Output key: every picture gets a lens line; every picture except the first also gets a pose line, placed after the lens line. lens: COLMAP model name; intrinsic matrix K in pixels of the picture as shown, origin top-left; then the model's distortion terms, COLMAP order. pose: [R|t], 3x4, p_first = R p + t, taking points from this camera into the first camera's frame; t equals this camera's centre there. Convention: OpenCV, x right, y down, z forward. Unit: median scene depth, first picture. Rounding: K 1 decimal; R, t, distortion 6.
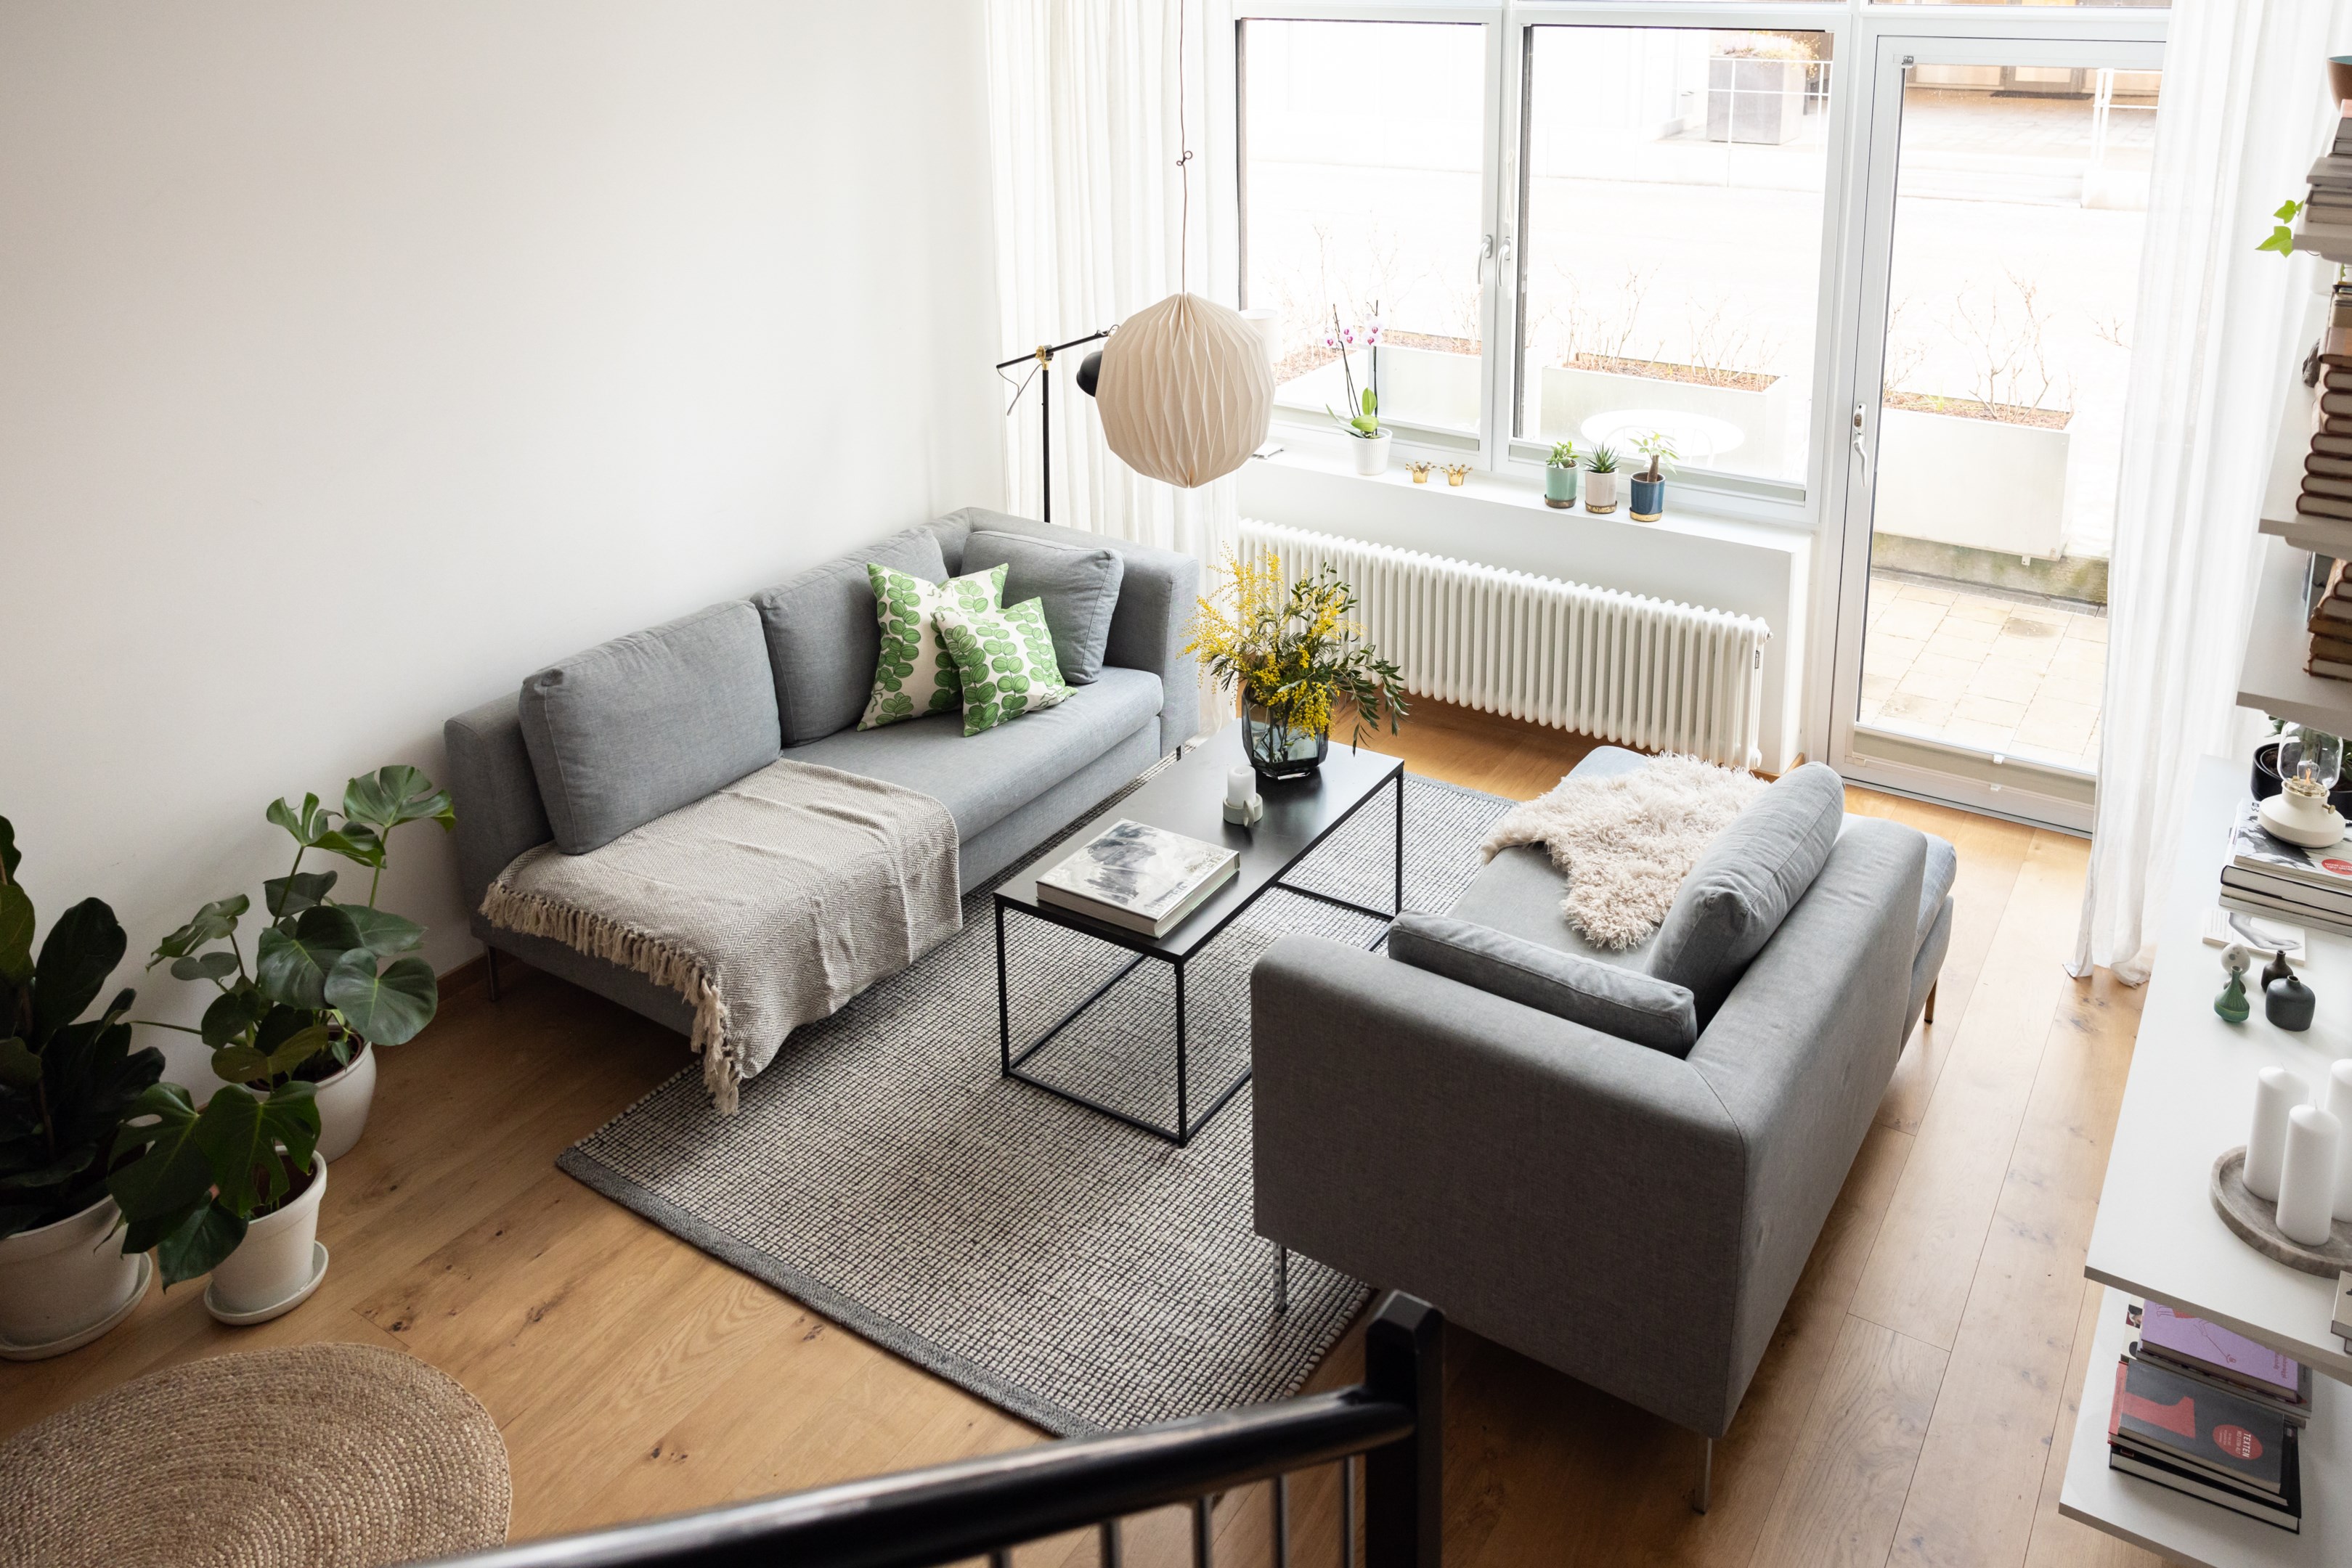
lens RADIAL K [[1731.9, 0, 1327.0], [0, 1731.9, 407.2], [0, 0, 1]] dist [-0.002990, 0.001312]
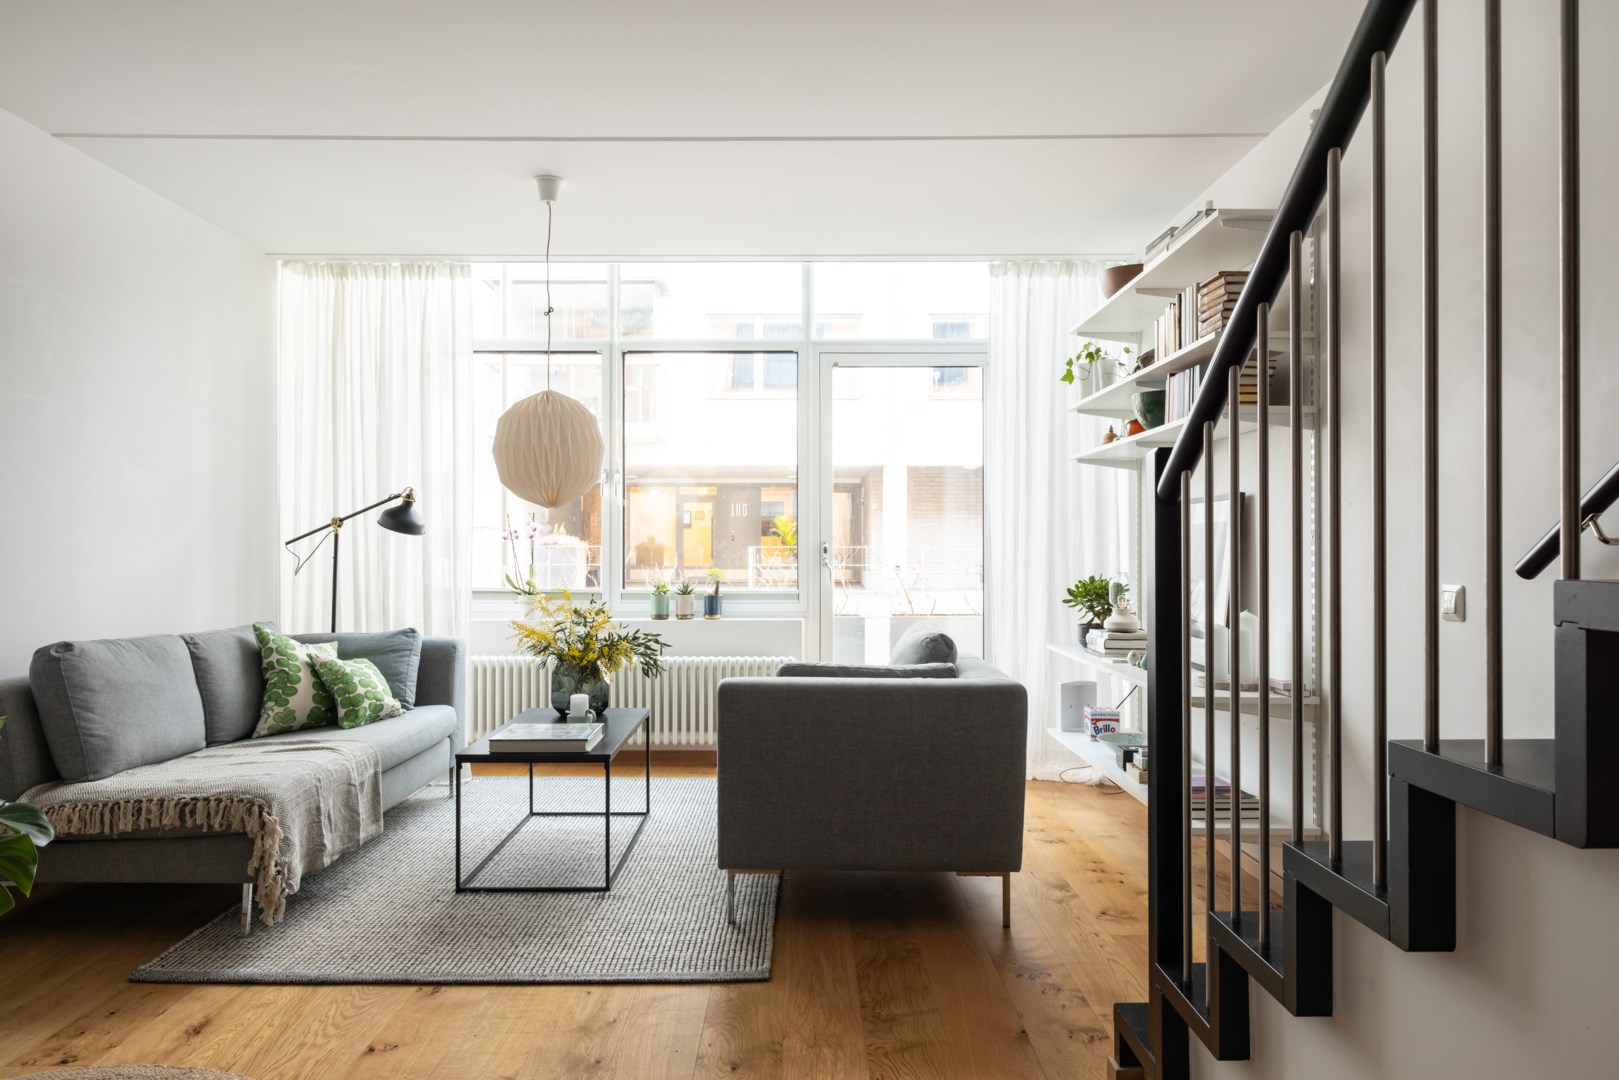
lens RADIAL K [[1061.5, 0, 788.3], [0, 1061.5, 608.1], [0, 0, 1]] dist [-0.002667, -0.001171]
pose [[0.865950, -0.008315, 0.500062, -0.377328], [0.113348, 0.977108, -0.180036, 0.334071], [-0.487118, 0.212583, 0.847068, 0.059756]]
